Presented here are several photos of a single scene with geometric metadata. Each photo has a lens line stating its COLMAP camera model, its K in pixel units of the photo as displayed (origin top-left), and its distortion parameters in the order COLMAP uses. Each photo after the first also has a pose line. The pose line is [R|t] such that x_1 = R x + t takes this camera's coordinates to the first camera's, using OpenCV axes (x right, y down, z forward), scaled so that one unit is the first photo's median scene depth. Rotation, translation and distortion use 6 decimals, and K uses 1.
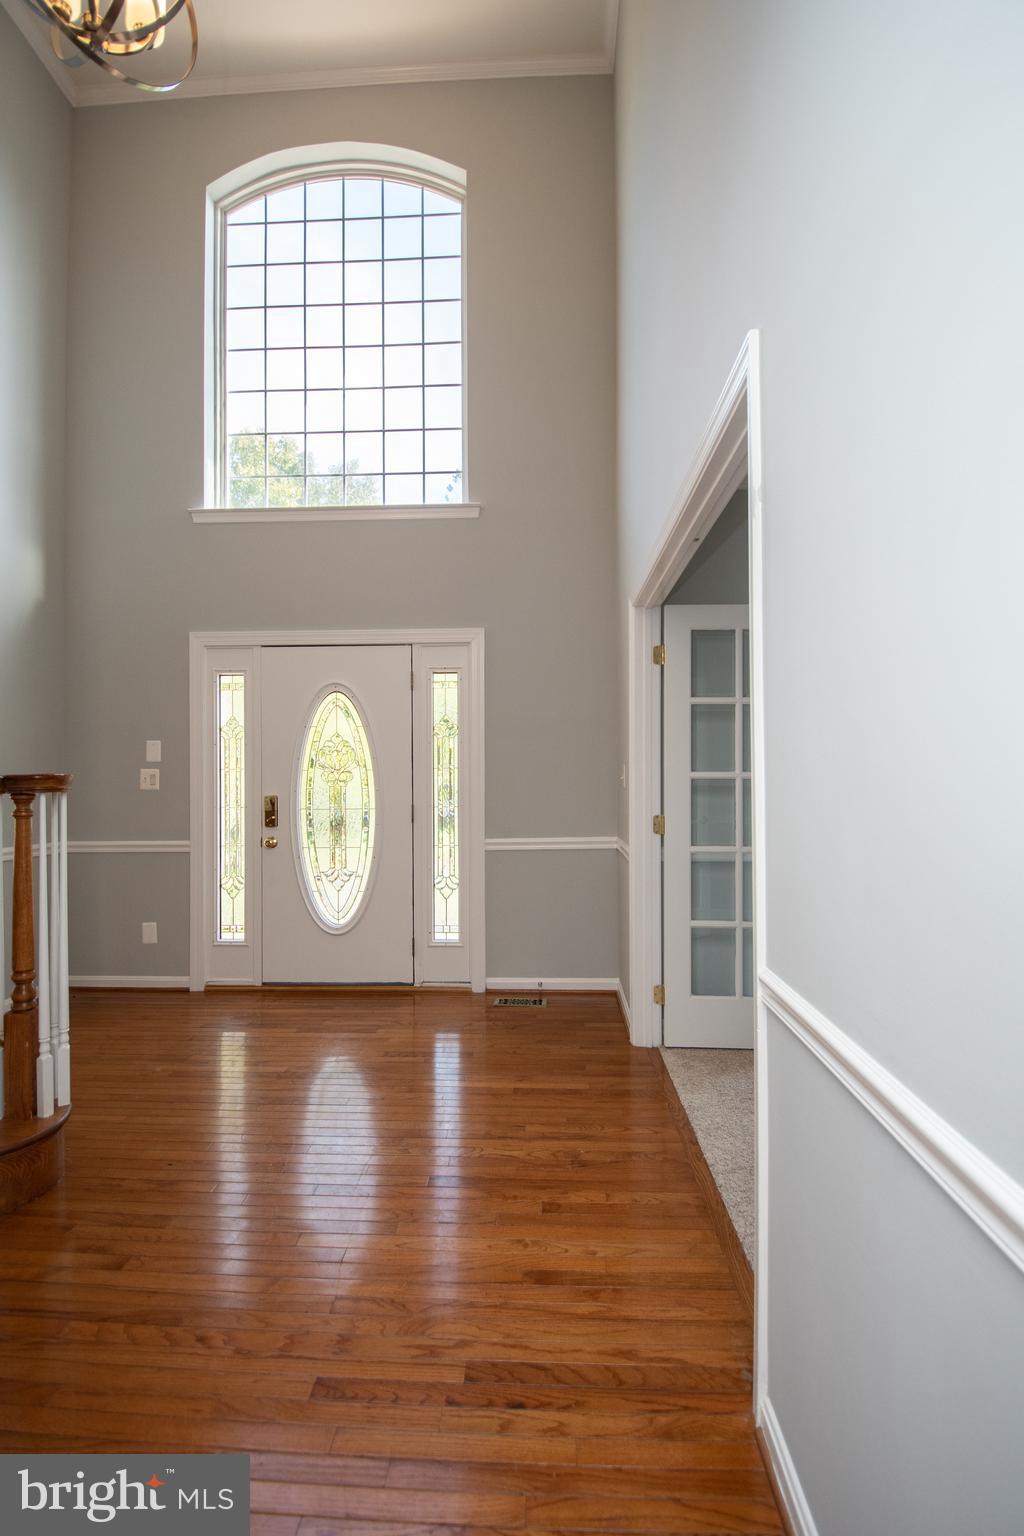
lens RADIAL K [[710.6, 0, 512.0], [0, 710.6, 768.0], [0, 0, 1]] dist [0.001339, -0.019786]
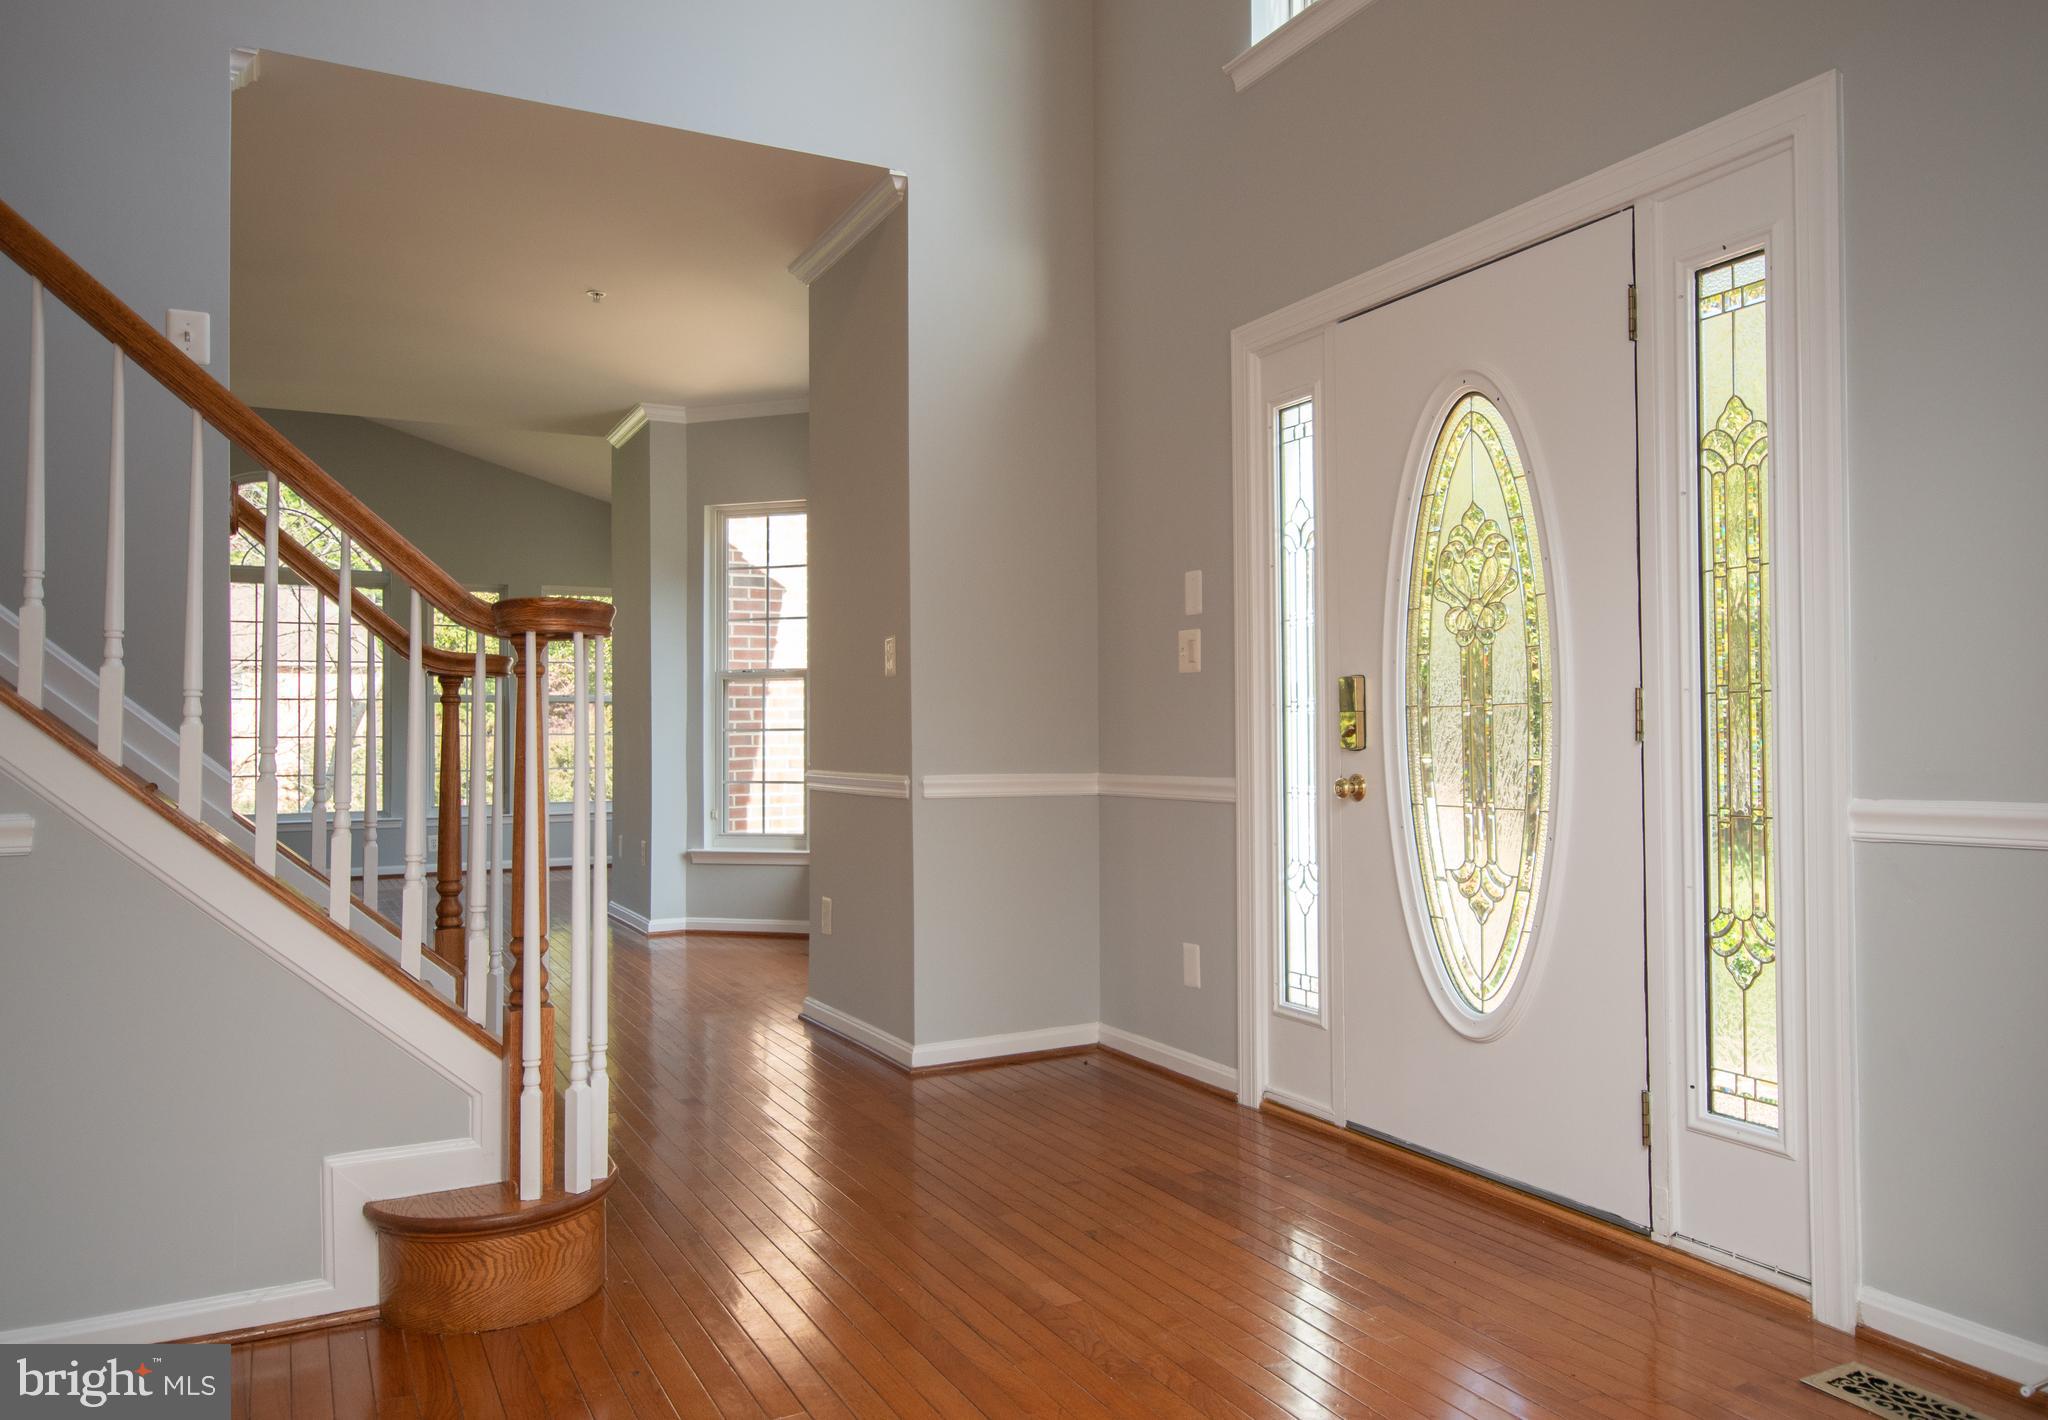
lens RADIAL K [[1432.8, 0, 1024.0], [0, 1432.8, 710.0], [0, 0, 1]] dist [-0.000428, -0.001235]
pose [[0.494520, -0.013321, -0.869064, 0.369980], [0.018324, 0.999820, -0.004898, 0.075056], [0.868973, -0.013503, 0.494676, 0.525331]]
